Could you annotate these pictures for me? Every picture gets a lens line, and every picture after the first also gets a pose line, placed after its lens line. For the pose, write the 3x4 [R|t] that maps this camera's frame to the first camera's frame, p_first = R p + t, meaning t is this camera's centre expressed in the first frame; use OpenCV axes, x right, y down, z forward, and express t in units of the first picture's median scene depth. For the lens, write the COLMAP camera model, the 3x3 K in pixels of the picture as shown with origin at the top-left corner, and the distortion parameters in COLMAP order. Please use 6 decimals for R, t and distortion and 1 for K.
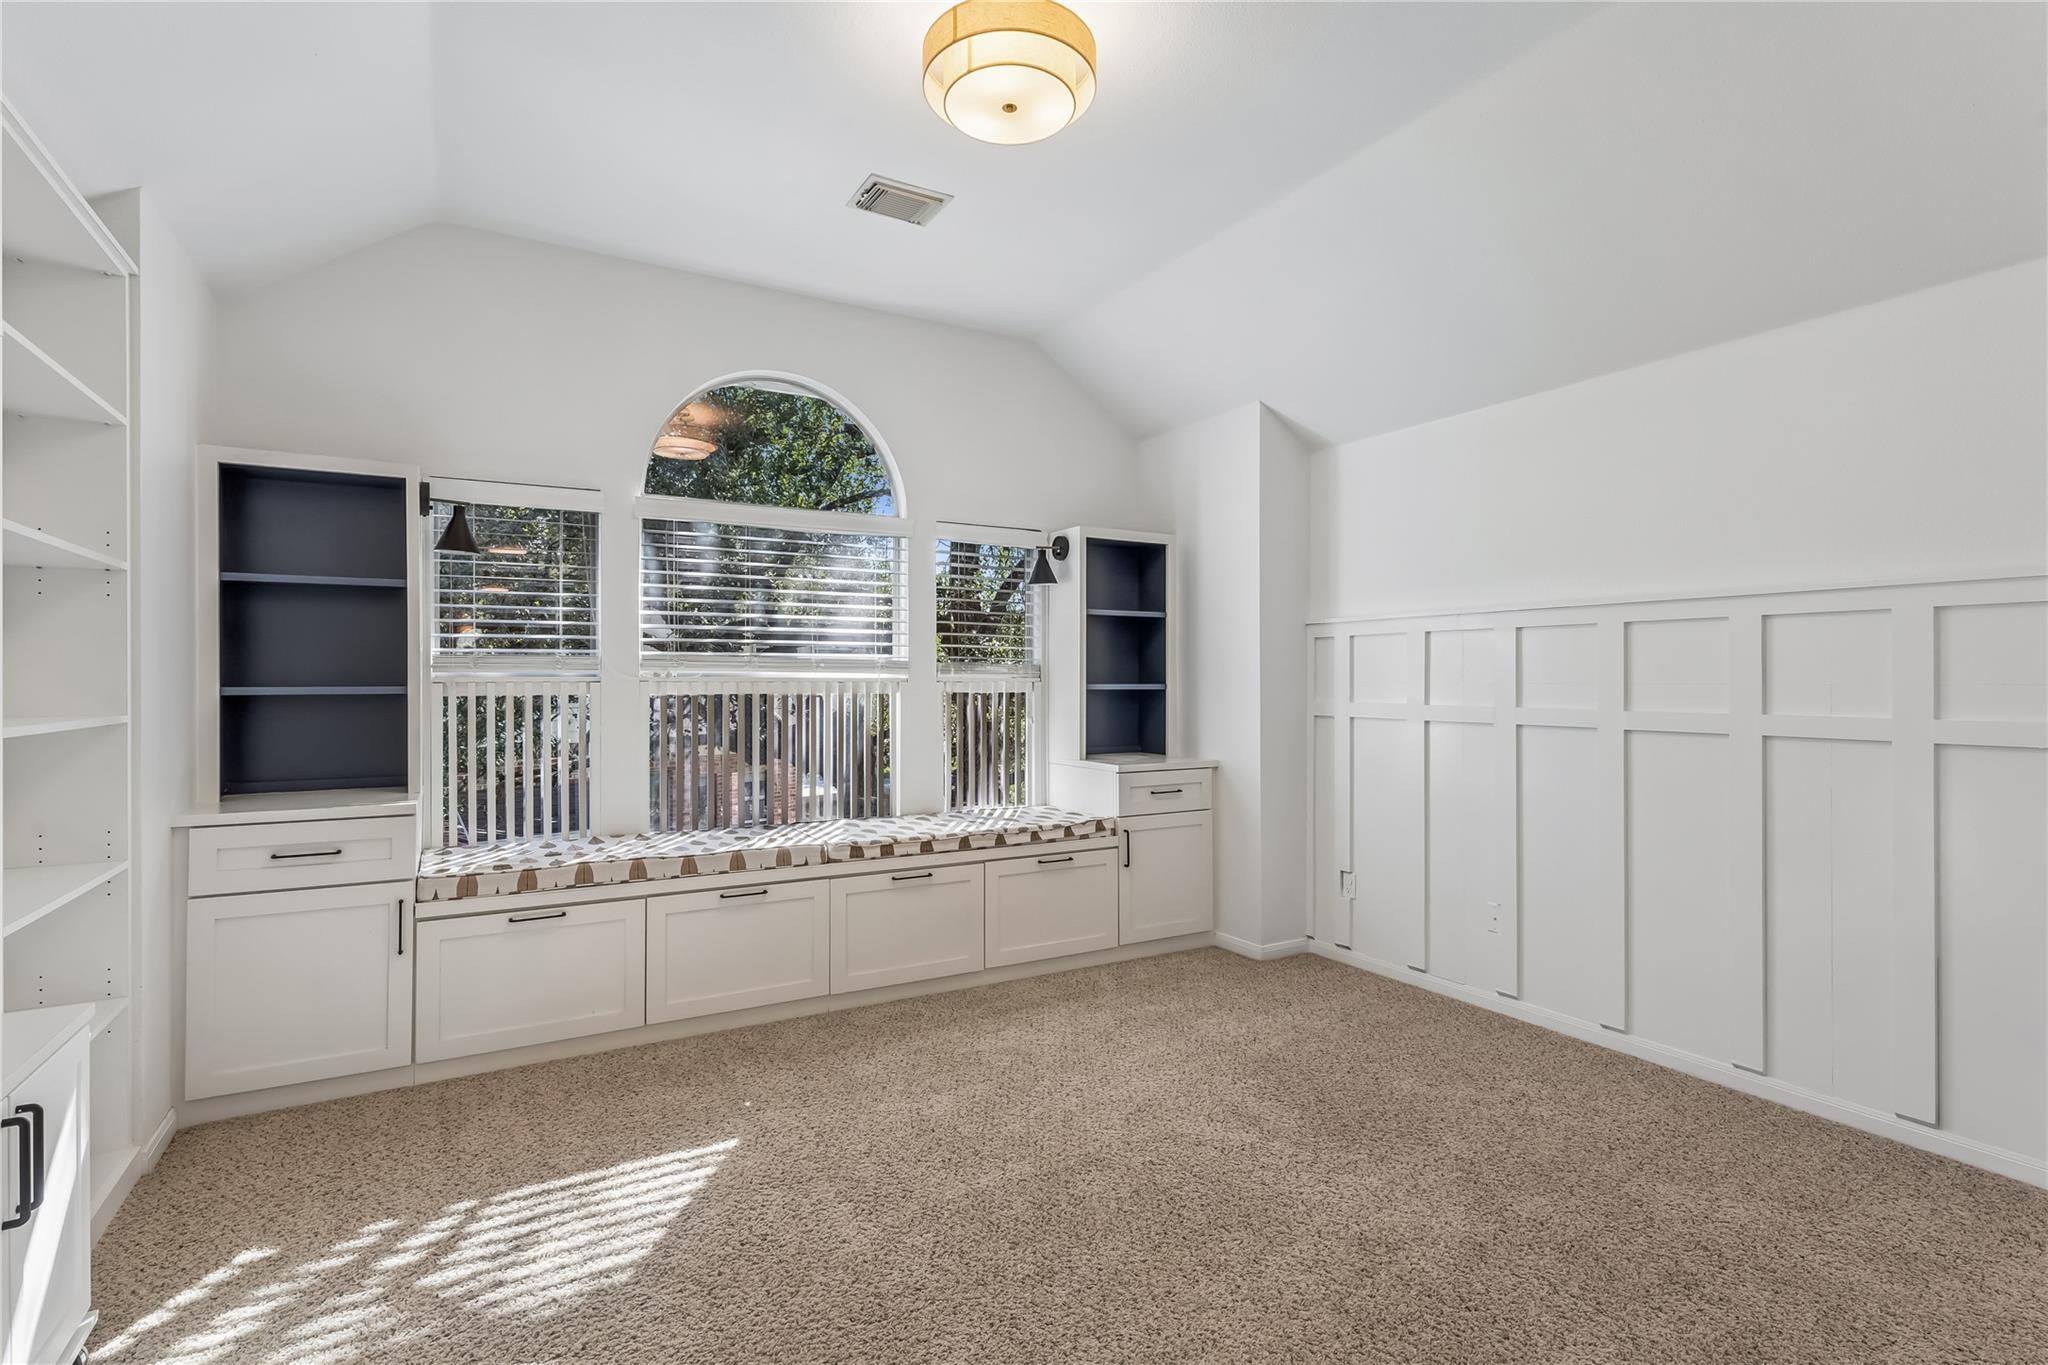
lens RADIAL K [[981.1, 0, 1024.0], [0, 981.1, 682.5], [0, 0, 1]] dist [0.000554, 0.000135]
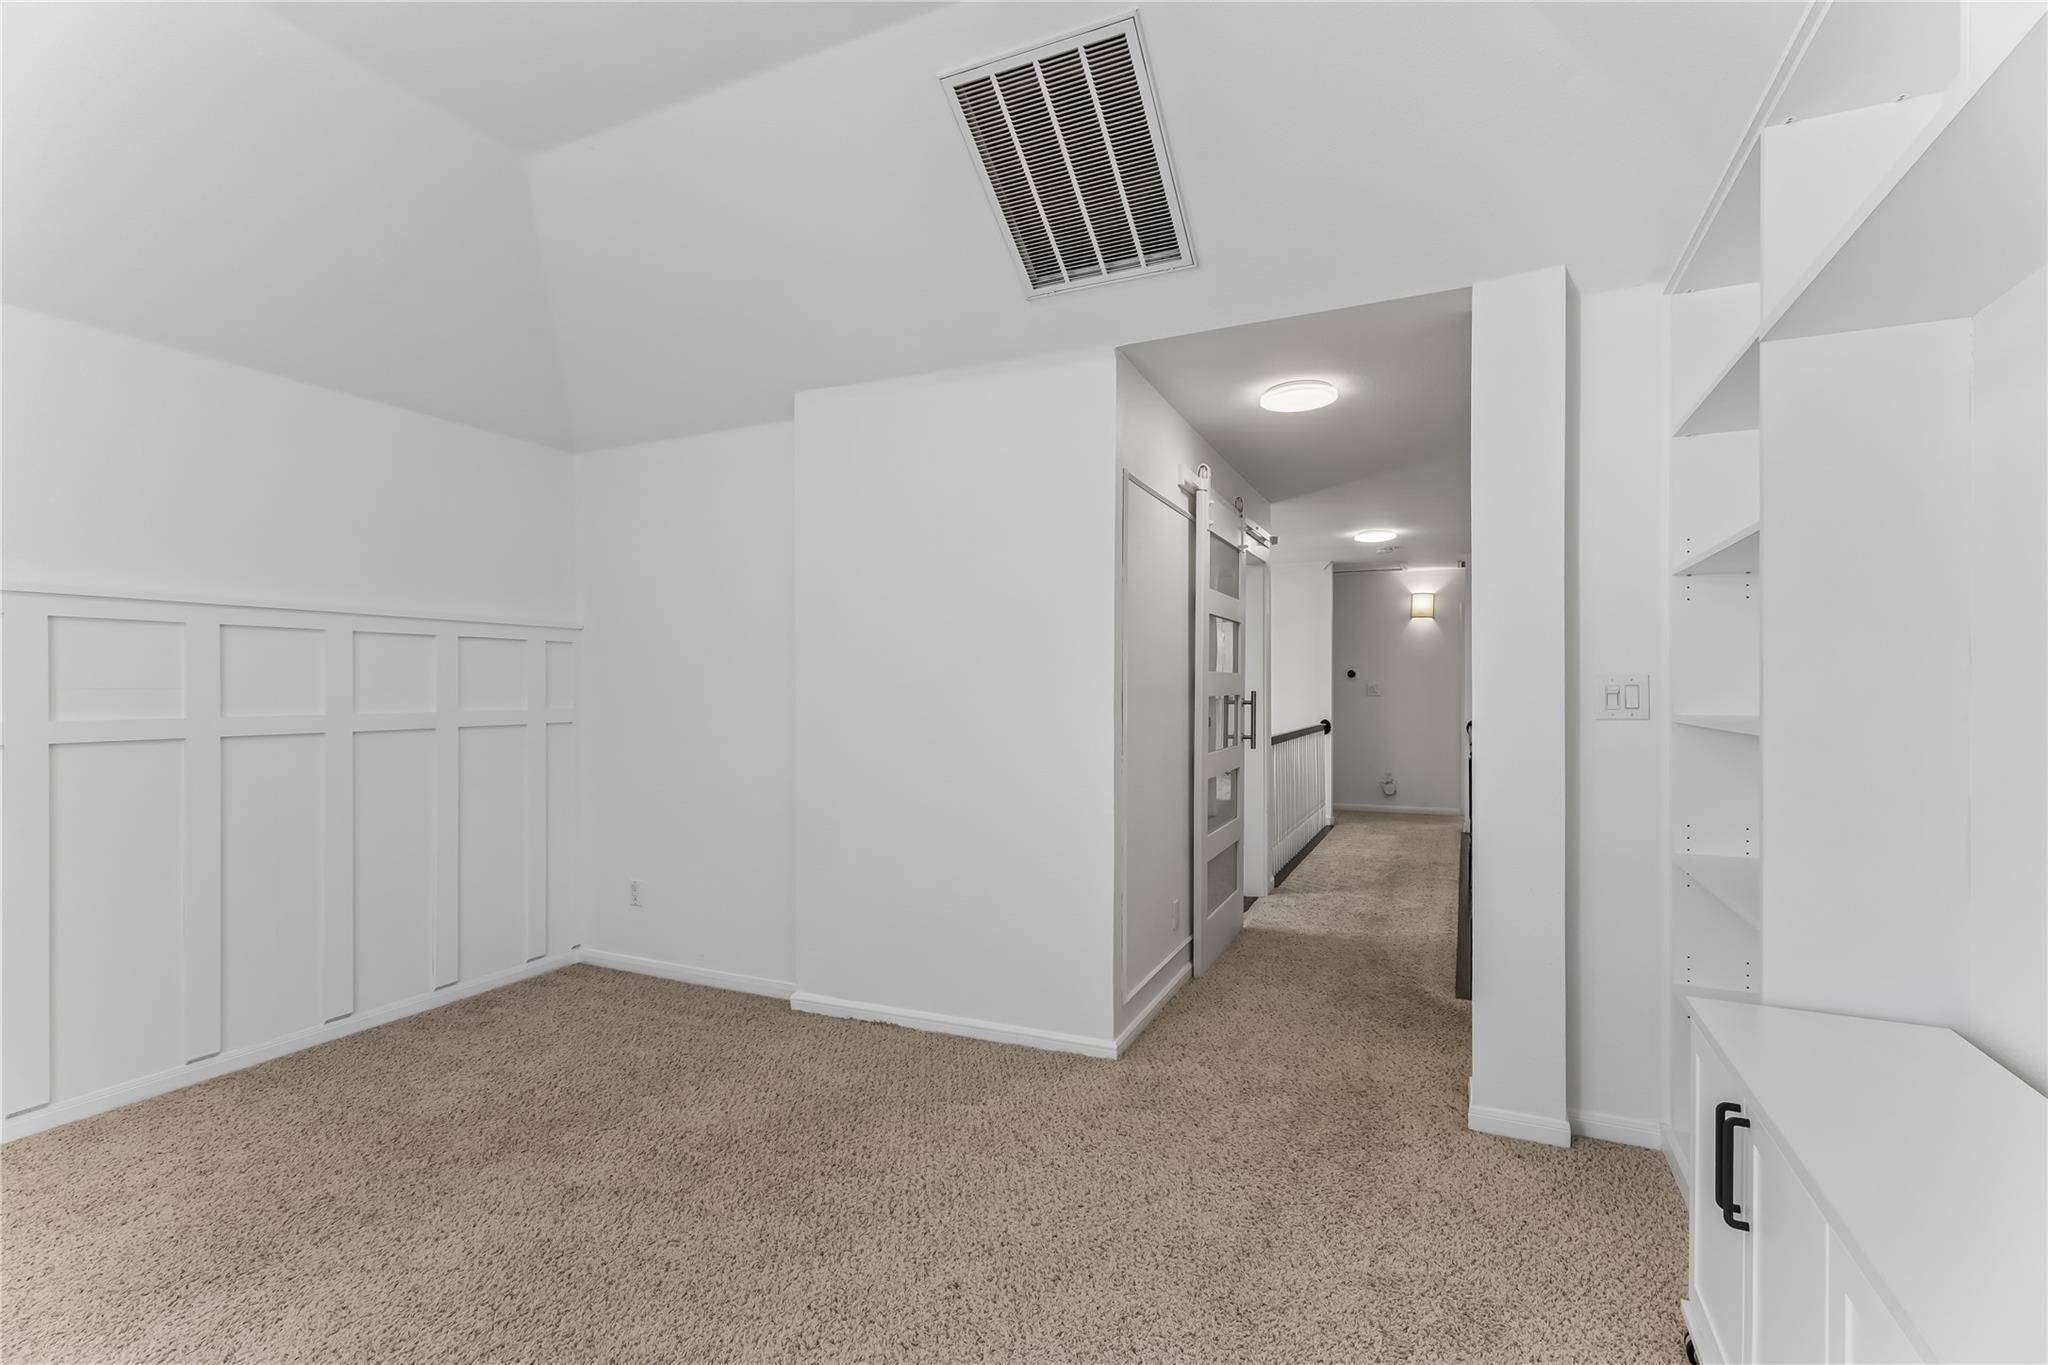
lens RADIAL K [[929.4, 0, 1024.0], [0, 929.4, 682.5], [0, 0, 1]] dist [0.002368, -0.000011]
pose [[-0.574375, 0.002762, 0.818588, -0.585556], [0.004682, 0.999989, -0.000089, -0.000431], [-0.818579, 0.003781, -0.574381, 0.870263]]
